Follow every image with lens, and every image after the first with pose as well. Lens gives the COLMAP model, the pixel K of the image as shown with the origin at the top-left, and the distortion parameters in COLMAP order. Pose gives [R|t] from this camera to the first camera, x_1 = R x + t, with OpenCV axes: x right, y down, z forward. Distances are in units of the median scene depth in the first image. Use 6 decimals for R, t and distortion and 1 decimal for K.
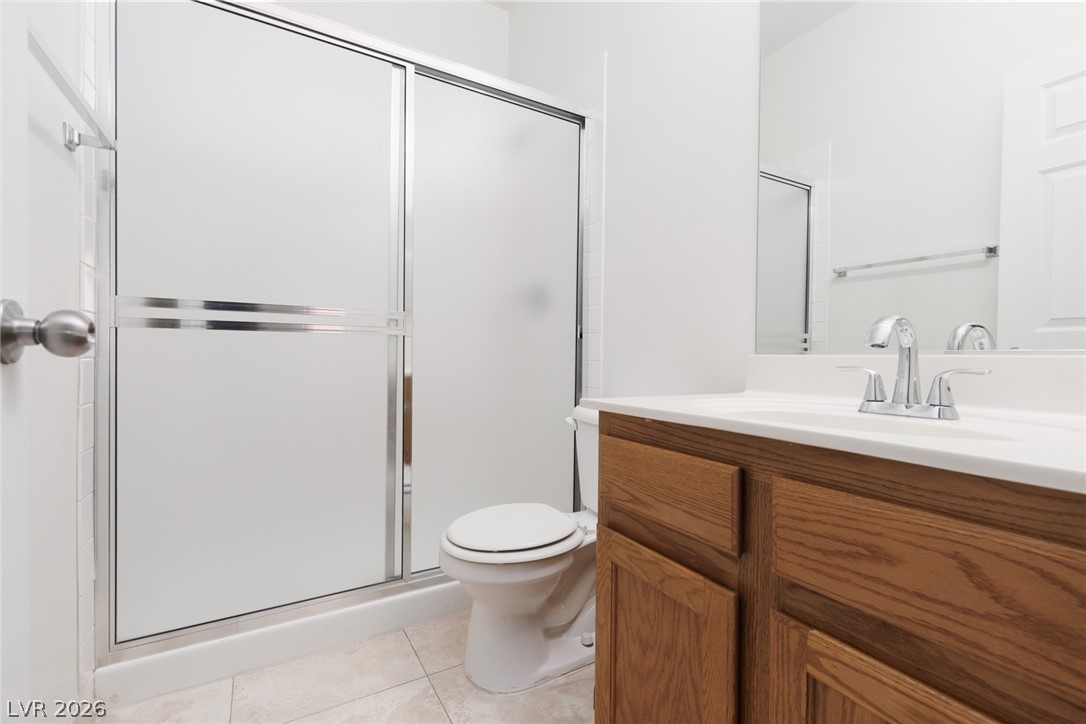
lens RADIAL K [[485.4, 0, 547.6], [0, 485.4, 359.3], [0, 0, 1]] dist [0.007597, -0.001037]
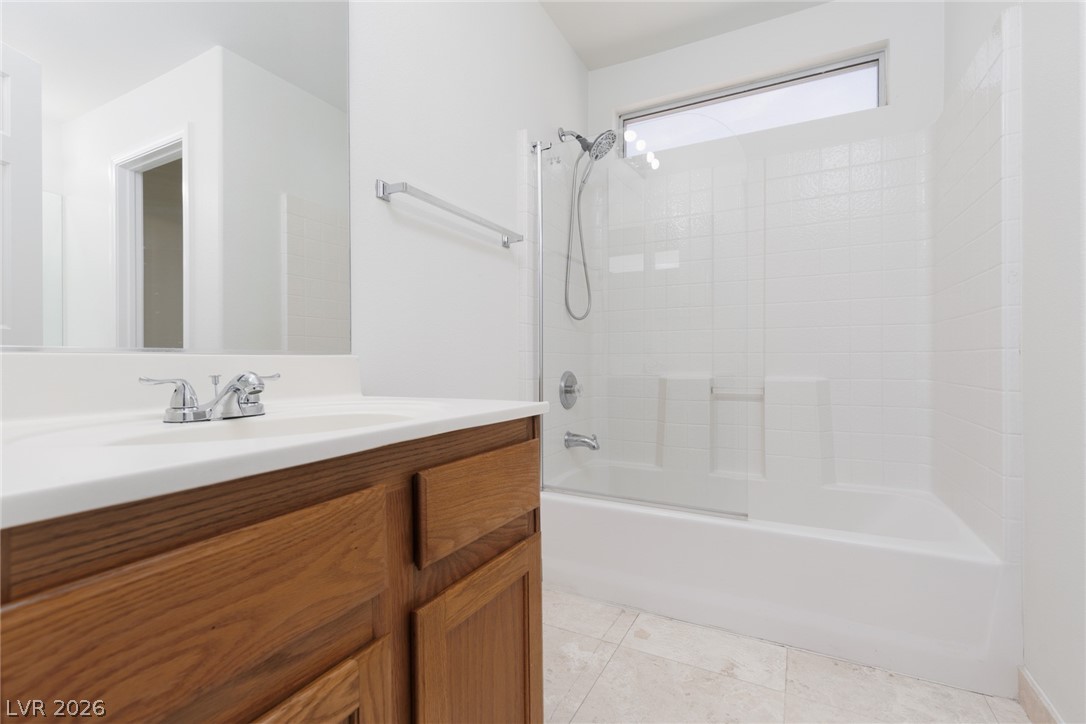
lens RADIAL K [[485.4, 0, 547.6], [0, 485.4, 359.3], [0, 0, 1]] dist [0.007597, -0.001037]
pose [[-0.518255, -0.010991, 0.855156, -0.458020], [0.001932, 0.999900, 0.014022, -0.007815], [-0.855224, 0.008920, -0.518182, 1.162196]]
